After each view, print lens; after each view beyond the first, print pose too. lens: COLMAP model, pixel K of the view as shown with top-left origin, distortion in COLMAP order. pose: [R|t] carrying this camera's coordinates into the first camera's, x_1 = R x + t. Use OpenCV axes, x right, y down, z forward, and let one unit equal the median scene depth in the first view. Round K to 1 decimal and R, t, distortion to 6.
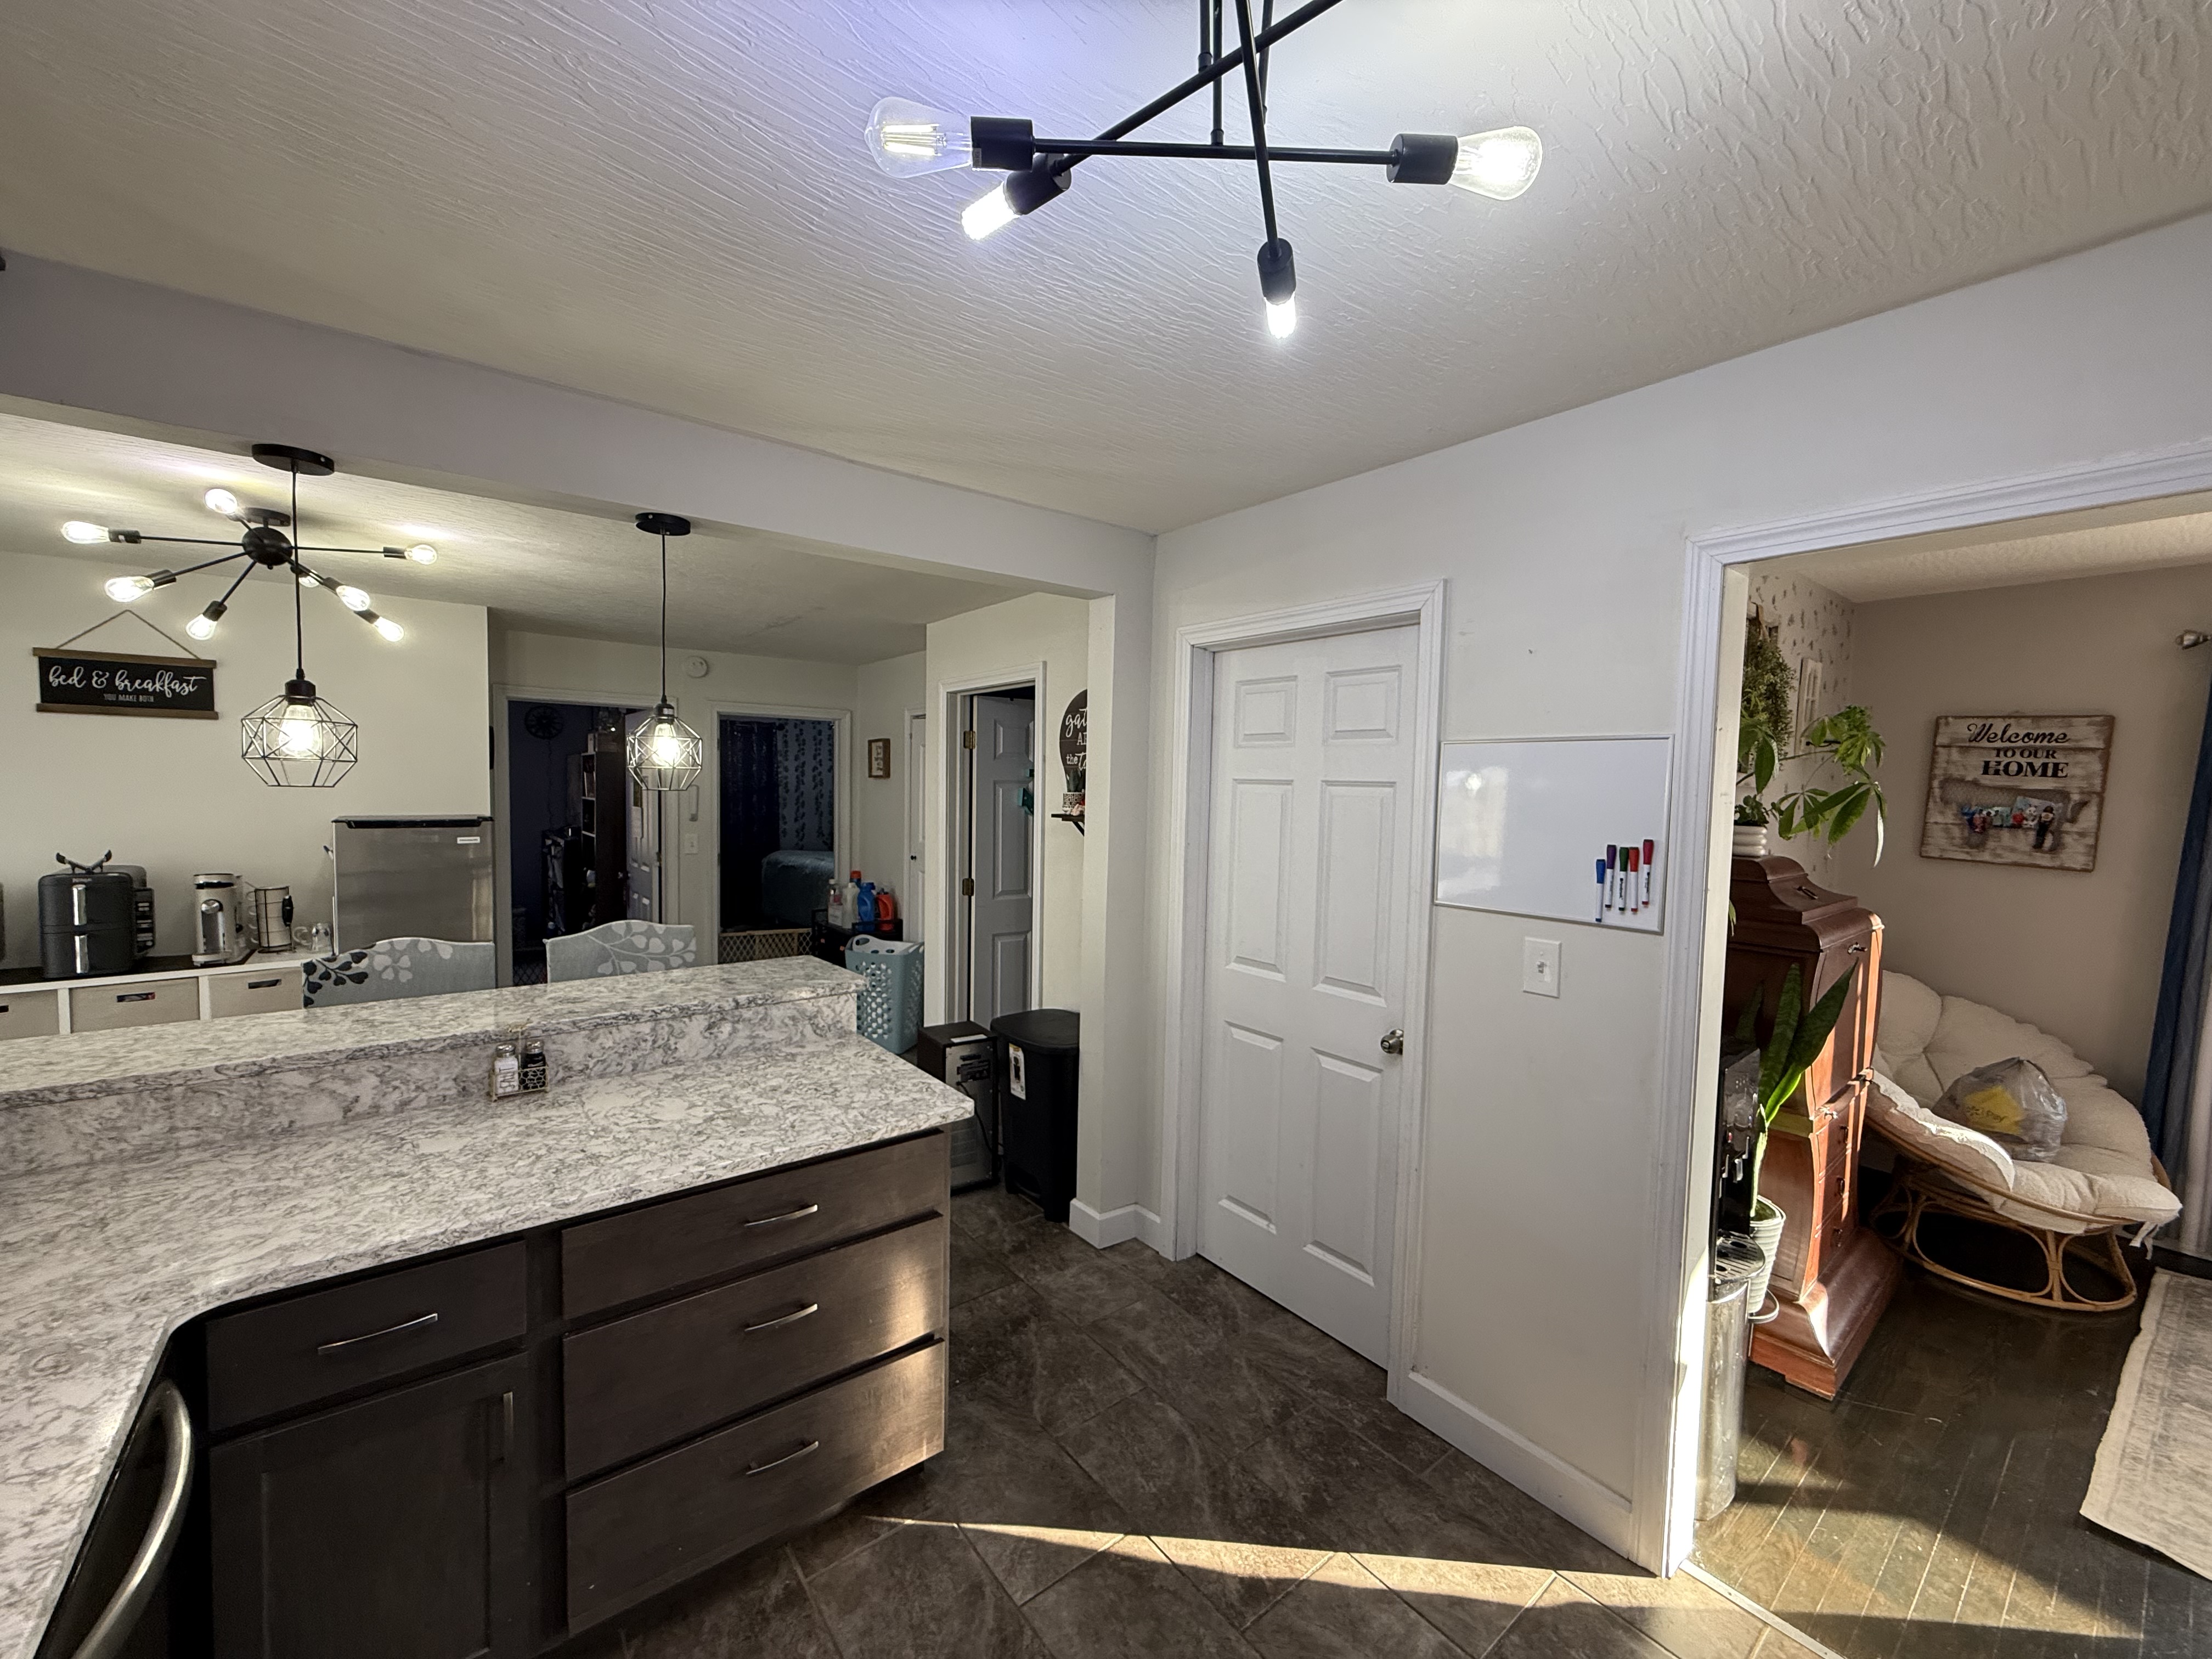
lens RADIAL K [[877.6, 0, 1101.3], [0, 877.6, 837.1], [0, 0, 1]] dist [-0.000456, 0.000216]
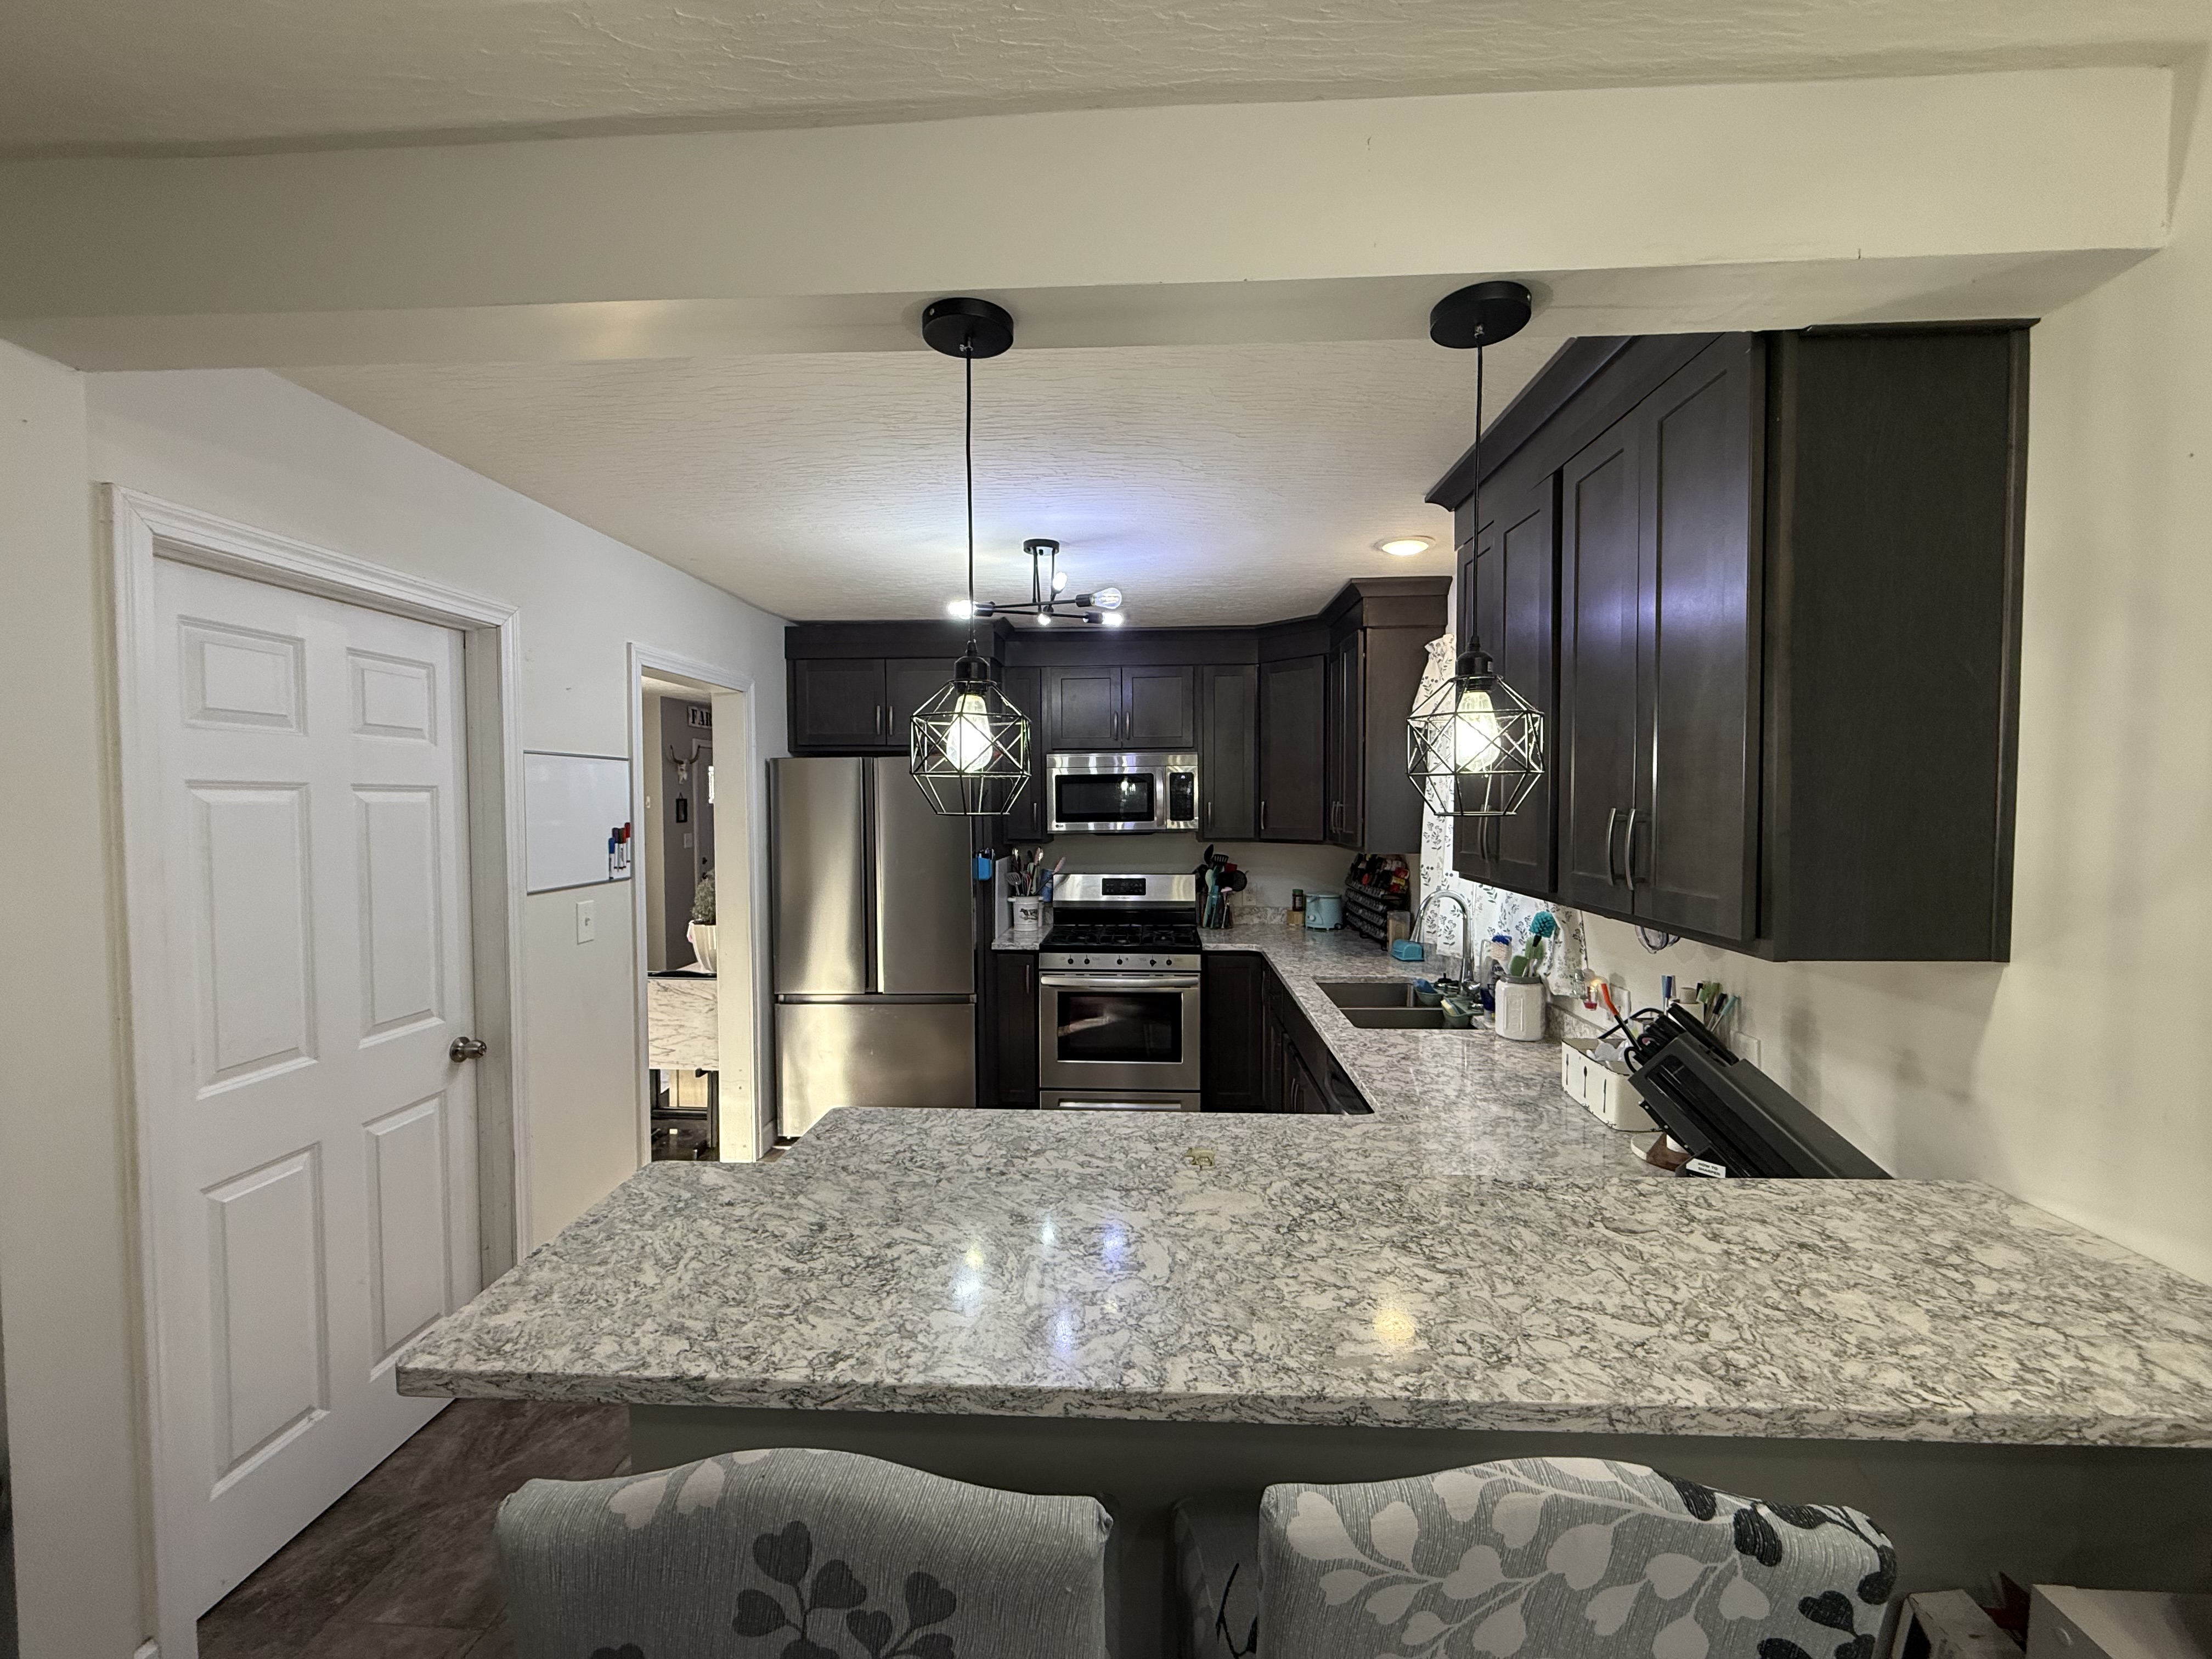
lens RADIAL K [[877.6, 0, 1099.7], [0, 877.6, 832.3], [0, 0, 1]] dist [-0.000456, 0.000216]
pose [[-0.746542, -0.044127, 0.663873, -1.025844], [0.027184, 0.994942, 0.096703, -0.104170], [-0.664782, 0.090240, -0.741567, 1.504636]]
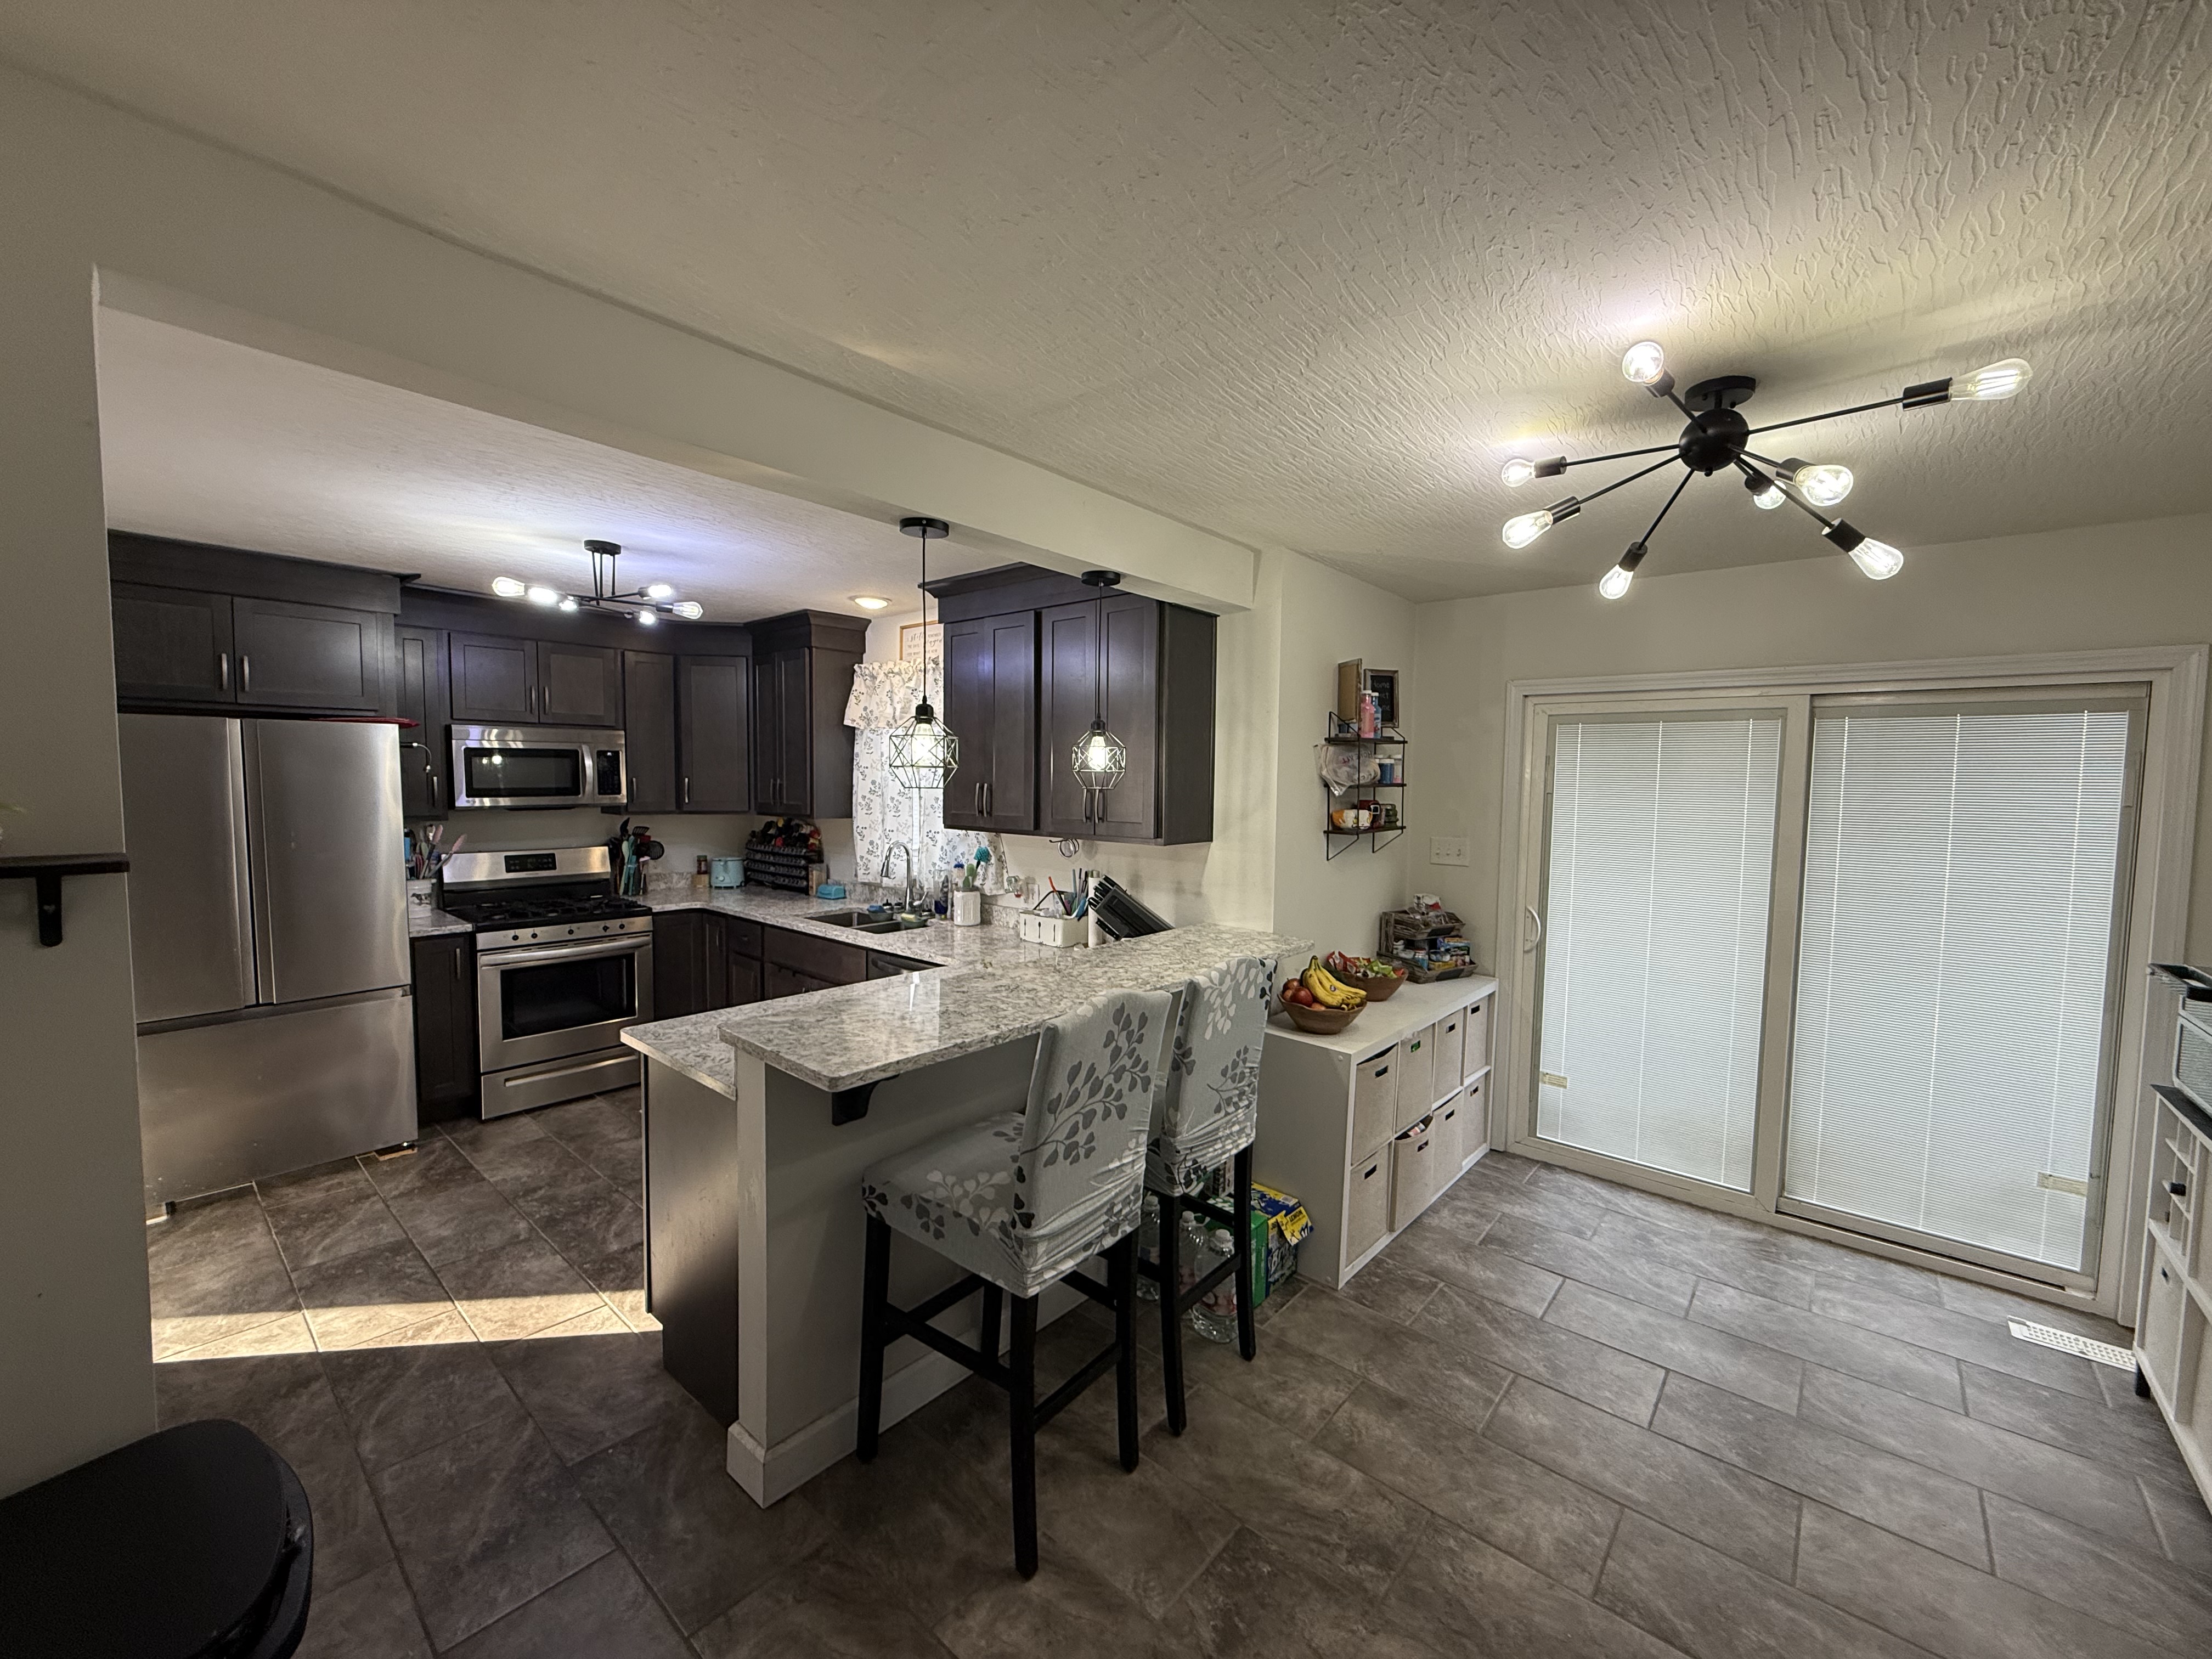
lens RADIAL K [[877.6, 0, 1102.1], [0, 877.6, 829.9], [0, 0, 1]] dist [-0.000456, 0.000216]
pose [[-0.983049, -0.023251, -0.181863, -0.574389], [-0.044215, 0.992714, 0.112087, -0.143785], [0.177932, 0.118228, -0.976915, 2.270915]]
